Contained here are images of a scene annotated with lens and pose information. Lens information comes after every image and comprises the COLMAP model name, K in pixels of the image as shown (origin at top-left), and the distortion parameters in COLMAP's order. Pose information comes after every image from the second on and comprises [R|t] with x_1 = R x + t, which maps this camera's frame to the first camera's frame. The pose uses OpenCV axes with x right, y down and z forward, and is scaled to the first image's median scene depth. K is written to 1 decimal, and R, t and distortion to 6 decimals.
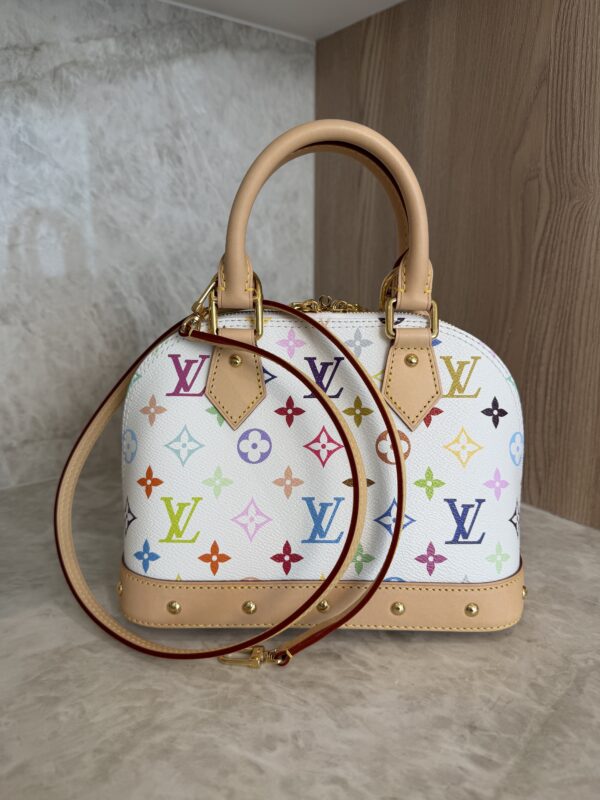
lens RADIAL K [[594.3, 0, 304.7], [0, 594.3, 398.1], [0, 0, 1]] dist [-0.017586, -0.016325]
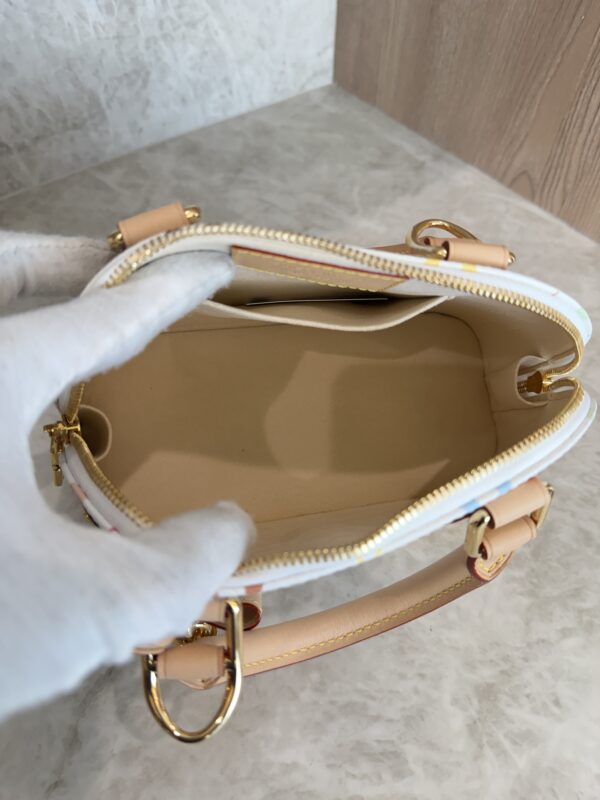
lens RADIAL K [[594.3, 0, 294.0], [0, 594.3, 406.3], [0, 0, 1]] dist [-0.017586, -0.016325]
pose [[0.999833, 0.000708, 0.018258, -0.078411], [-0.012267, 0.766615, 0.641989, -0.205188], [-0.013543, -0.642106, 0.766496, 0.000954]]
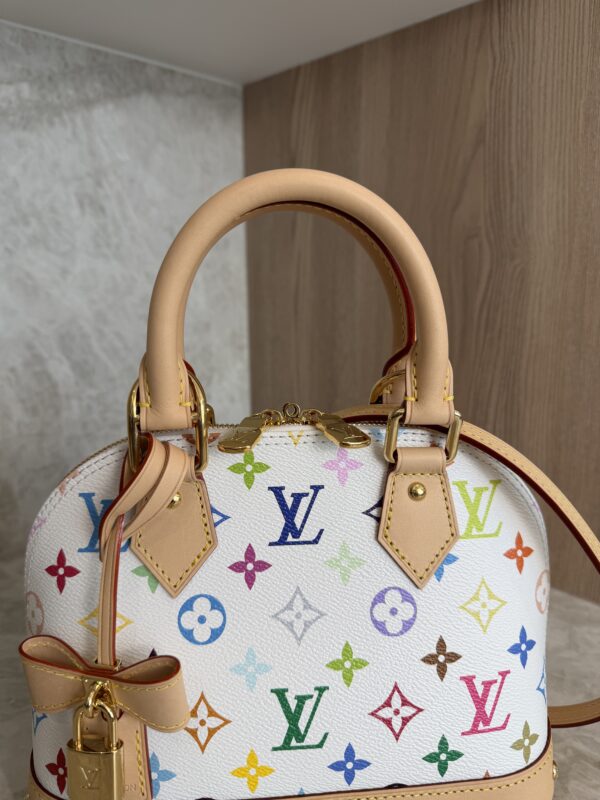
lens RADIAL K [[594.3, 0, 300.0], [0, 594.3, 394.6], [0, 0, 1]] dist [-0.017586, -0.016325]
pose [[0.991048, -0.033010, 0.129365, -0.035494], [0.037703, 0.998710, -0.033998, -0.072925], [-0.128075, 0.038571, 0.991014, 0.049150]]
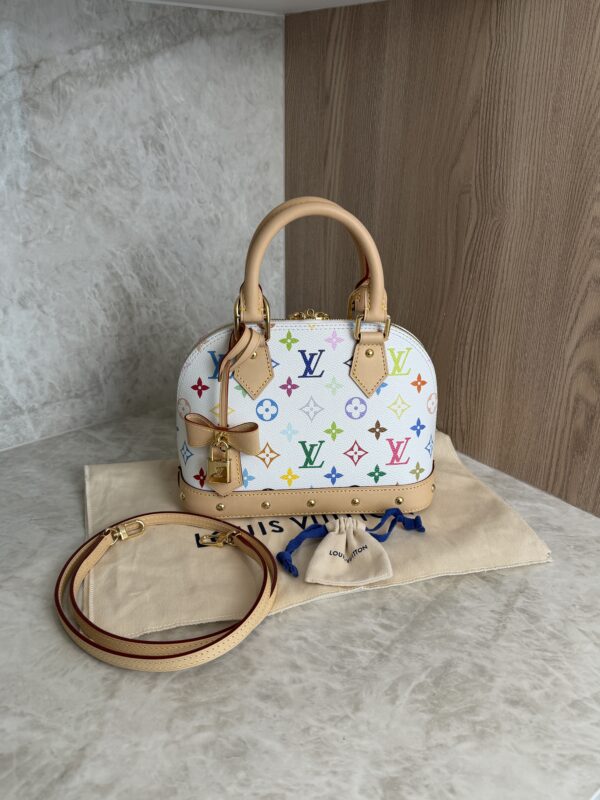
lens RADIAL K [[685.4, 0, 303.0], [0, 685.4, 403.9], [0, 0, 1]] dist [0.013909, -0.081021]
pose [[0.999103, -0.011476, 0.040761, -0.007126], [0.003475, 0.981549, 0.191180, -0.189426], [-0.042203, -0.190867, 0.980708, -0.387375]]
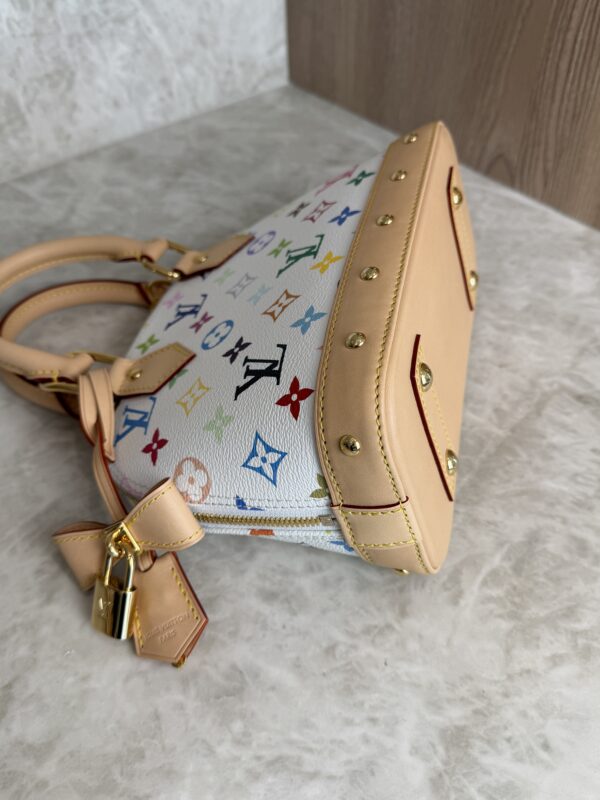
lens RADIAL K [[685.4, 0, 301.5], [0, 685.4, 414.2], [0, 0, 1]] dist [0.013909, -0.081021]
pose [[0.998914, -0.045267, 0.011053, 0.004047], [0.031649, 0.833192, 0.552078, -0.126097], [-0.034200, -0.551129, 0.833719, -0.033781]]
